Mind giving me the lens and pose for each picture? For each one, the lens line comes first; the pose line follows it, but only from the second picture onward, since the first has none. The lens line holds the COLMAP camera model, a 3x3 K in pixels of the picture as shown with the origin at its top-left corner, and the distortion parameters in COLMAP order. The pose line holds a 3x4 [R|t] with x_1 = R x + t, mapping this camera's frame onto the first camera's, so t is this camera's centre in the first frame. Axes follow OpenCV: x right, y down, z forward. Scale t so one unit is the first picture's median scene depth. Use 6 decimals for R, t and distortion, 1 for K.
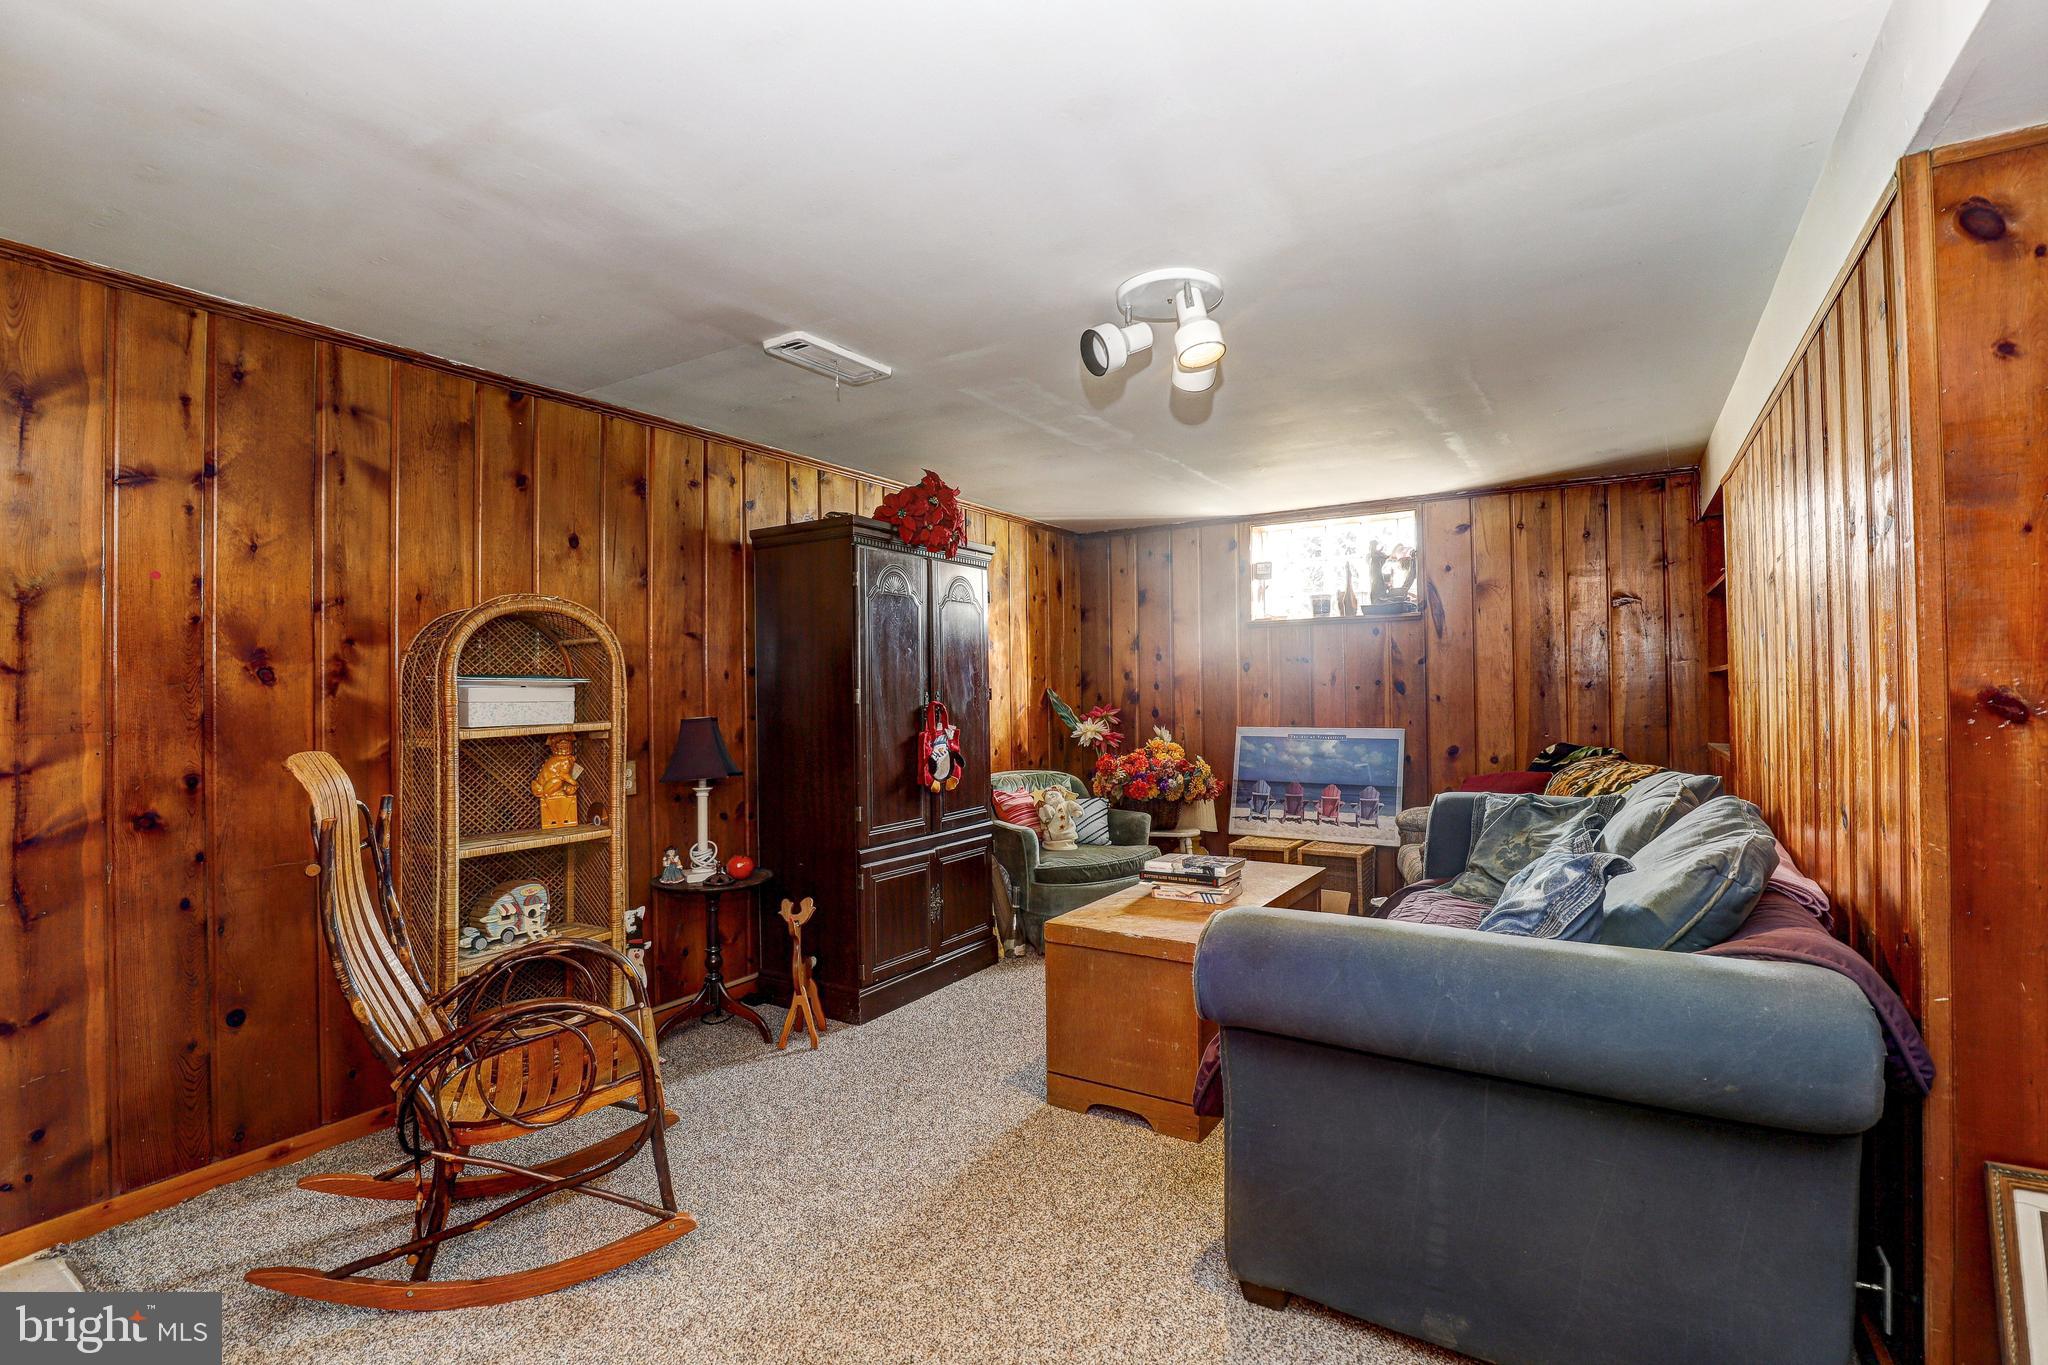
lens RADIAL K [[938.5, 0, 1030.8], [0, 938.5, 674.3], [0, 0, 1]] dist [-0.017276, 0.001107]
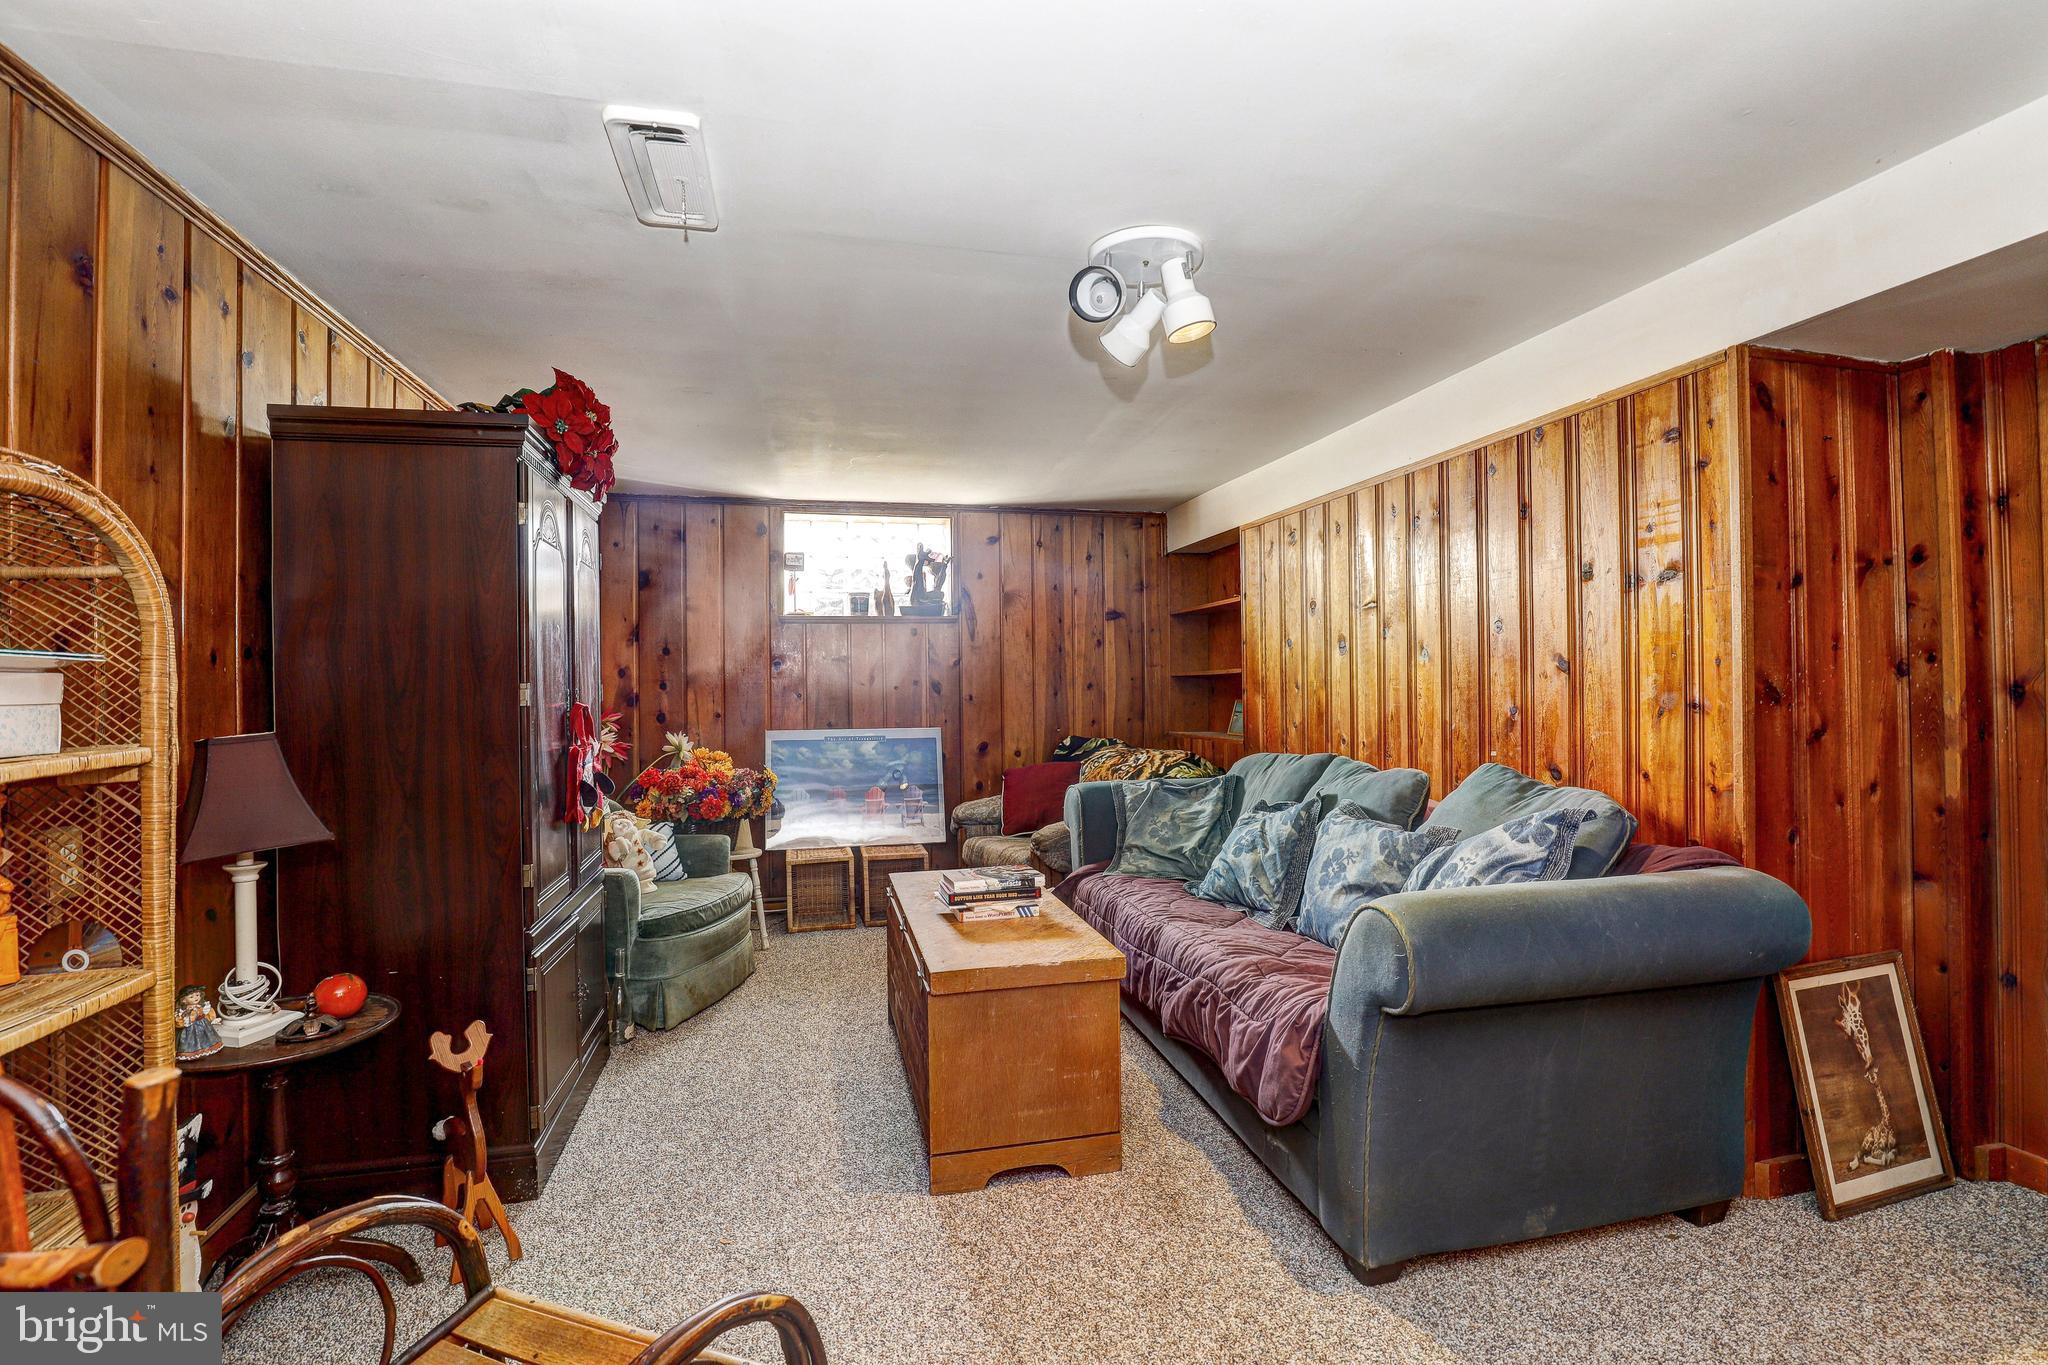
lens RADIAL K [[938.5, 0, 1025.7], [0, 938.5, 683.1], [0, 0, 1]] dist [-0.017276, 0.001107]
pose [[0.708308, 0.005965, 0.705878, -0.293211], [-0.008389, 0.999965, -0.000032, 0.009085], [-0.705854, -0.005899, 0.708333, 0.220013]]
